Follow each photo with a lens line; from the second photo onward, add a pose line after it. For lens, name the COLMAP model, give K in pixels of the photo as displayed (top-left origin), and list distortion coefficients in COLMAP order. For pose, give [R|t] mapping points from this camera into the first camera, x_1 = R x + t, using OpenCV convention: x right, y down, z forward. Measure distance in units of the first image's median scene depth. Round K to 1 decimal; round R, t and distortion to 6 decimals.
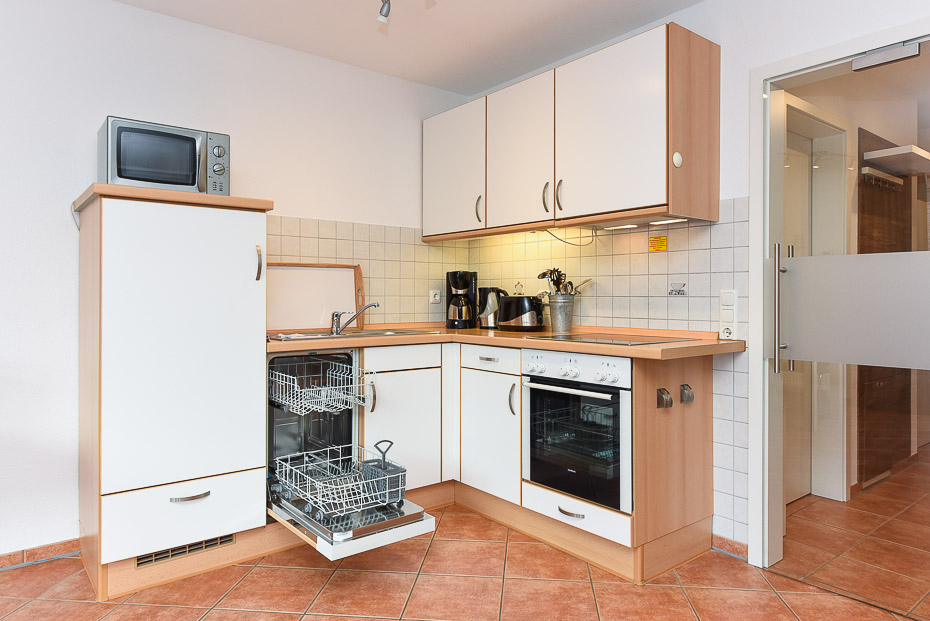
lens RADIAL K [[603.5, 0, 464.3], [0, 603.5, 296.9], [0, 0, 1]] dist [0.002479, 0.000058]
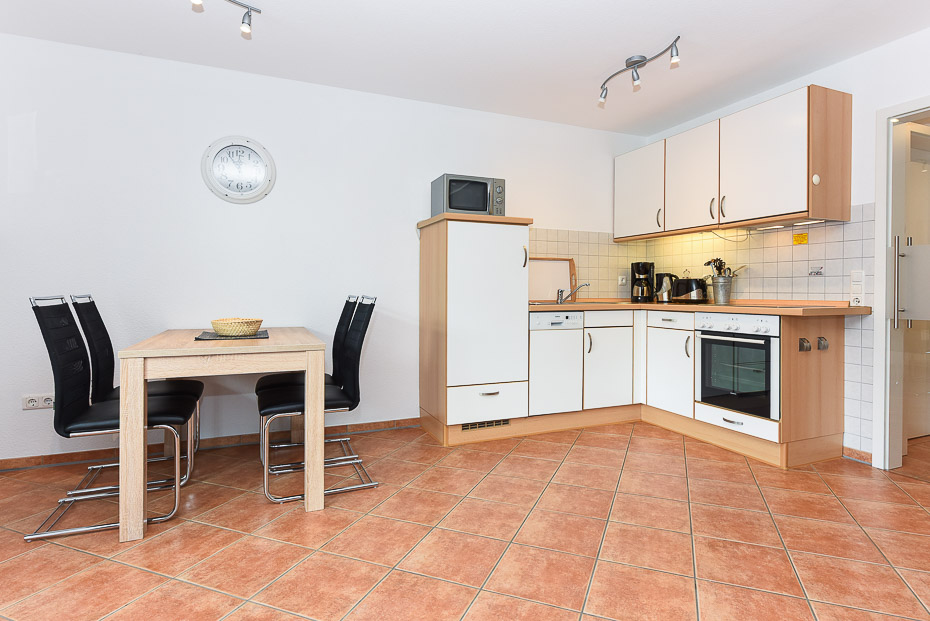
lens RADIAL K [[507.0, 0, 467.4], [0, 507.0, 295.6], [0, 0, 1]] dist [-0.002695, -0.001327]
pose [[0.964014, 0.003072, -0.265832, -0.118507], [-0.001135, 0.999972, 0.007438, 0.038646], [0.265848, -0.006869, 0.963991, -0.361188]]
